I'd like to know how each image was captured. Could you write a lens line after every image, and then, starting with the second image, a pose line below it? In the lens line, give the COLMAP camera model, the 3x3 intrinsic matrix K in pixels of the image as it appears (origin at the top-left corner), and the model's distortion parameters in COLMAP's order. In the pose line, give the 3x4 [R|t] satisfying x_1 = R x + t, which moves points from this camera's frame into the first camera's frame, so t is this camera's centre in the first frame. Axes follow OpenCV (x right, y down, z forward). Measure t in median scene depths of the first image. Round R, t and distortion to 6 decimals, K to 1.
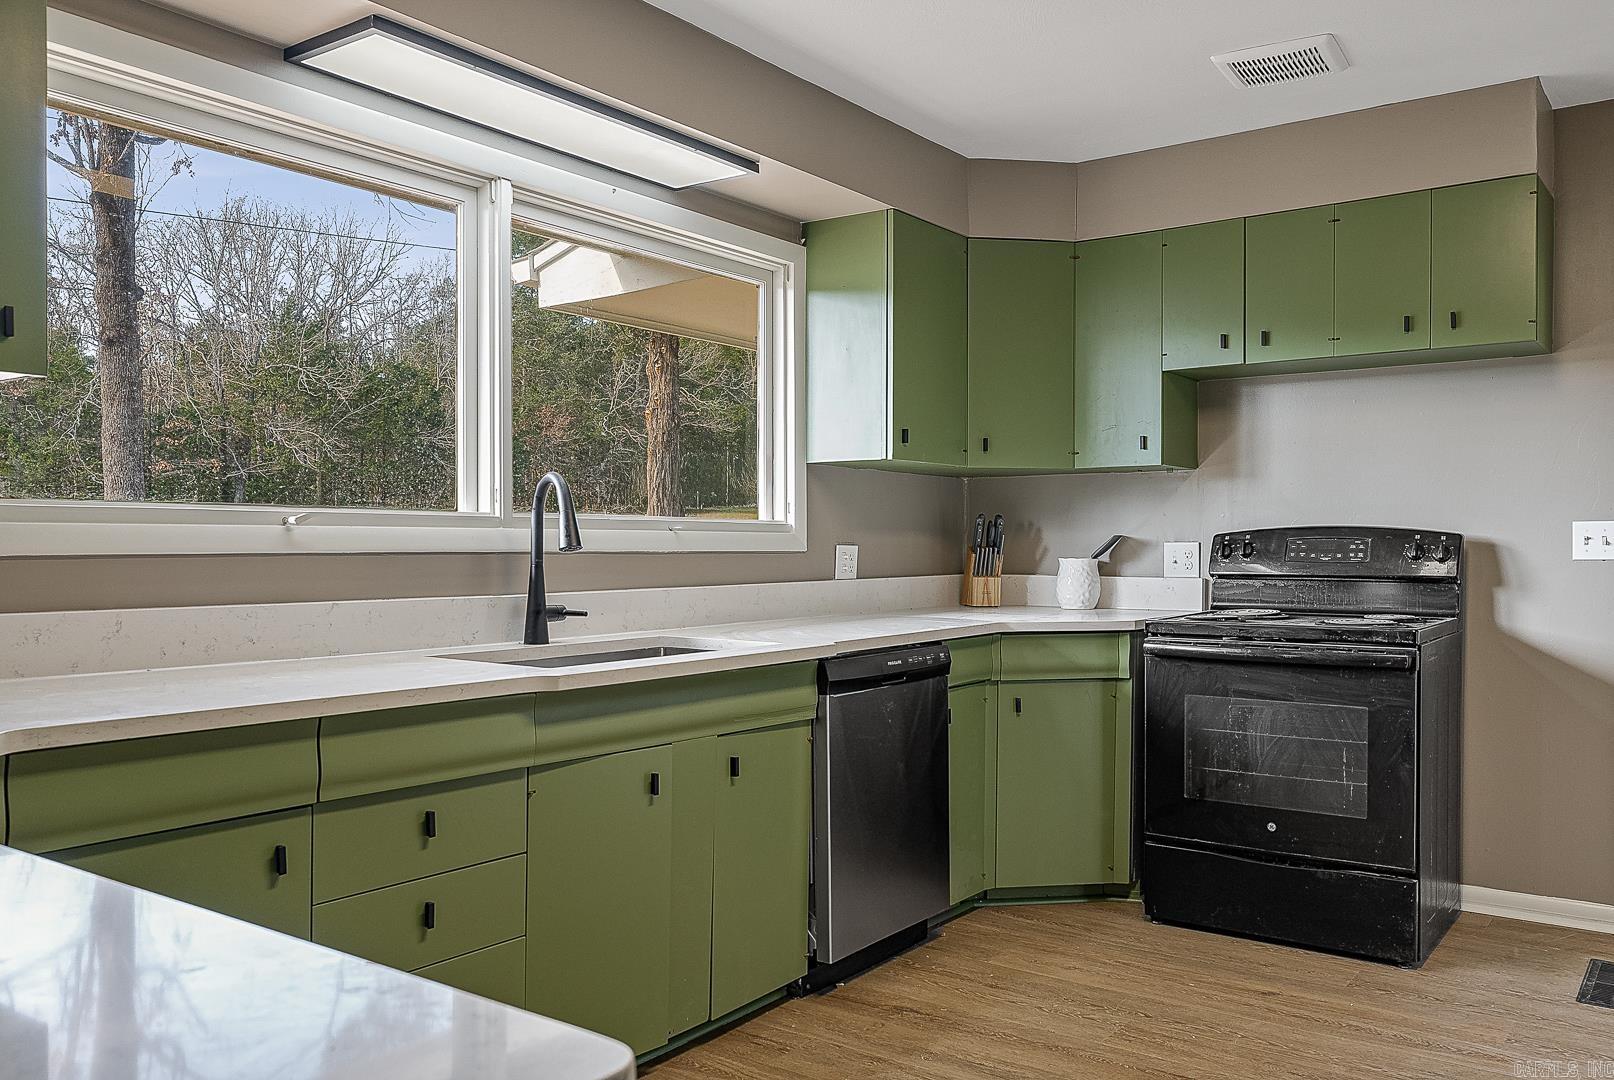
lens RADIAL K [[1300.4, 0, 807.0], [0, 1300.4, 540.0], [0, 0, 1]] dist [0.002046, 0.008586]
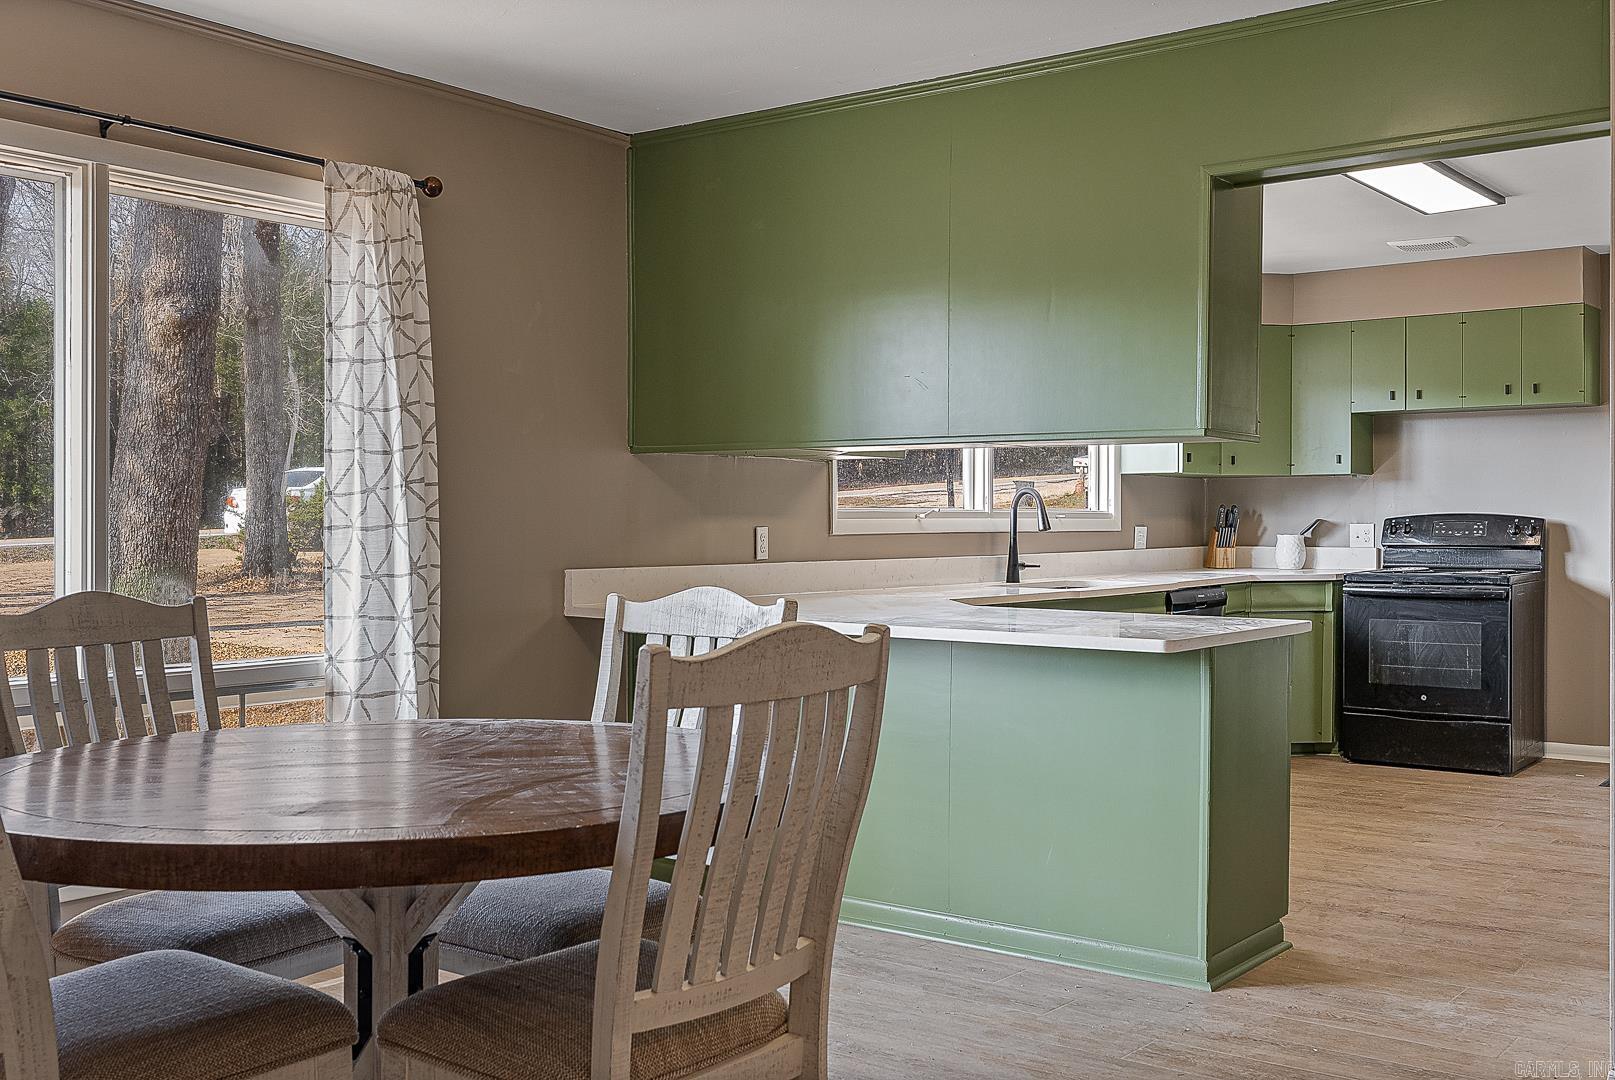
lens RADIAL K [[1632.6, 0, 805.4], [0, 1632.6, 523.2], [0, 0, 1]] dist [0.013119, -0.010722]
pose [[0.999883, -0.002812, -0.015056, -0.356313], [0.002896, 0.999980, 0.005596, -0.012418], [0.015040, -0.005639, 0.999871, -0.978001]]
